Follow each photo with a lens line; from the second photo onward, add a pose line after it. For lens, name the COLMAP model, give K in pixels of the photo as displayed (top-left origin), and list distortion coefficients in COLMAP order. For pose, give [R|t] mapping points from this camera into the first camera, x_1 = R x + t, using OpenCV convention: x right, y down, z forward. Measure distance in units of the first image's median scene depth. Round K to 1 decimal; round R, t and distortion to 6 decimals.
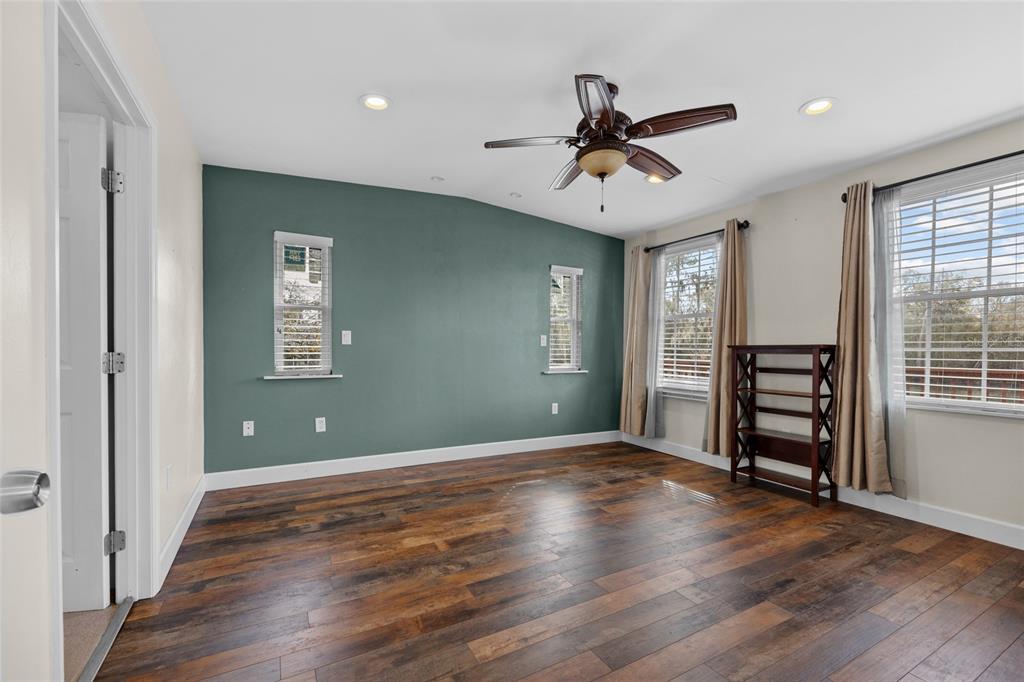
lens RADIAL K [[430.3, 0, 508.0], [0, 430.3, 346.0], [0, 0, 1]] dist [0.002338, 0.001019]
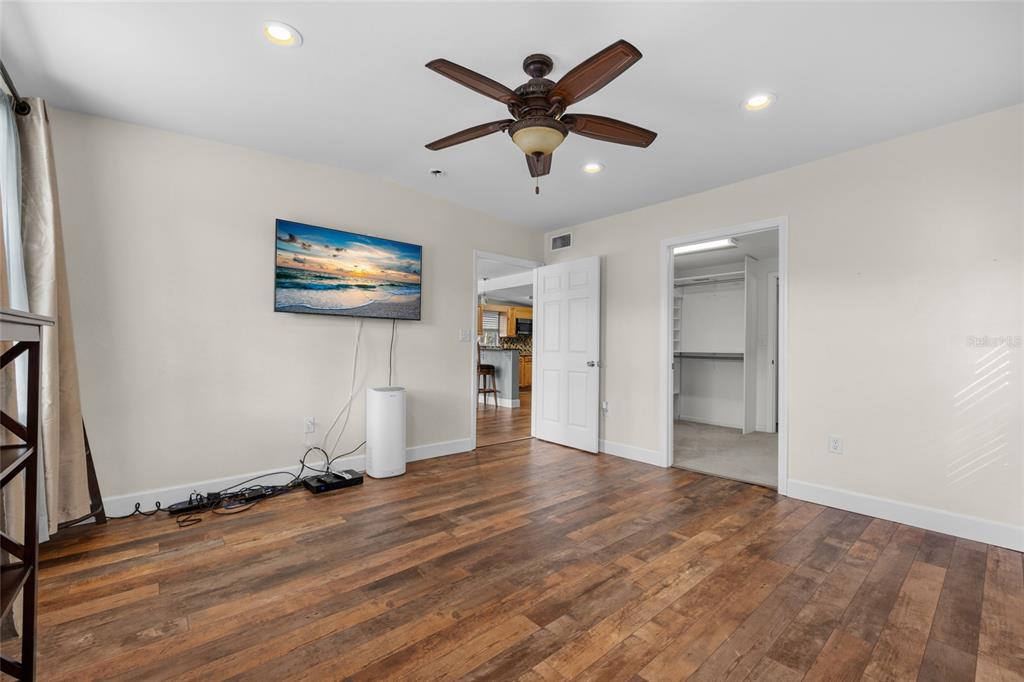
lens RADIAL K [[430.3, 0, 508.0], [0, 430.3, 346.0], [0, 0, 1]] dist [0.002338, 0.001019]
pose [[-0.977267, -0.022515, -0.210812, 0.457545], [-0.021322, 0.999741, -0.007934, 0.023436], [0.210936, -0.003259, -0.977494, 1.850429]]
